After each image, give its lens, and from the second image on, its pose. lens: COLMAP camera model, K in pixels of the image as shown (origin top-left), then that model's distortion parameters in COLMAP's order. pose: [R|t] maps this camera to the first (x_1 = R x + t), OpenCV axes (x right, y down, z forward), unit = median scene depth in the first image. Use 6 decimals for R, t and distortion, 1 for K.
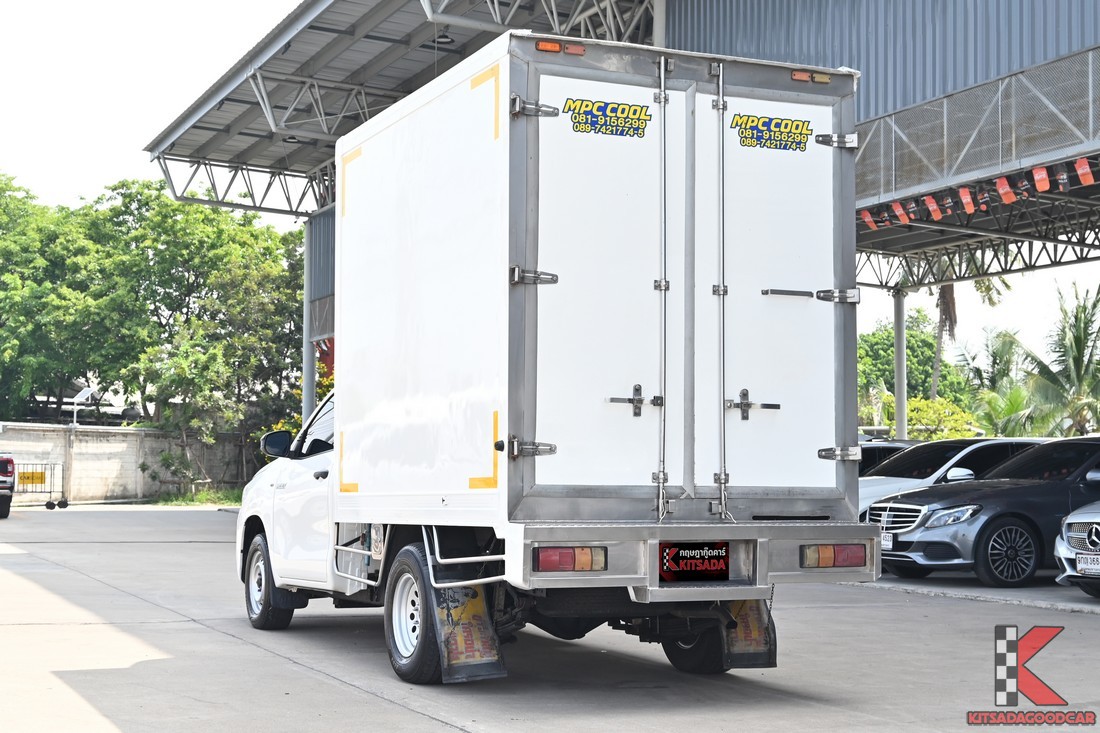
lens RADIAL K [[1710.3, 0, 550.2], [0, 1710.3, 367.1], [0, 0, 1]] dist [-0.005720, 0.000000]
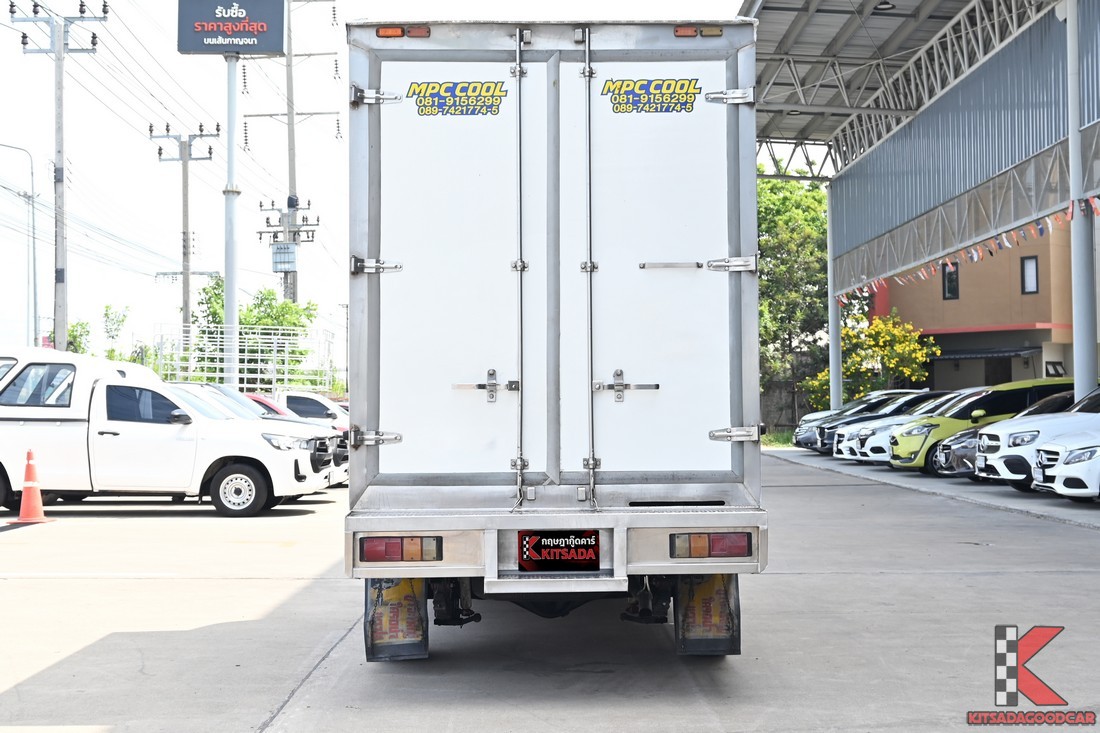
lens RADIAL K [[1537.0, 0, 550.2], [0, 1537.0, 367.3], [0, 0, 1]] dist [0.002222, 0.000000]
pose [[0.928814, -0.028673, -0.369436, 0.394741], [0.040683, 0.998865, 0.024760, -0.011043], [0.368307, -0.038027, 0.928926, 0.190978]]
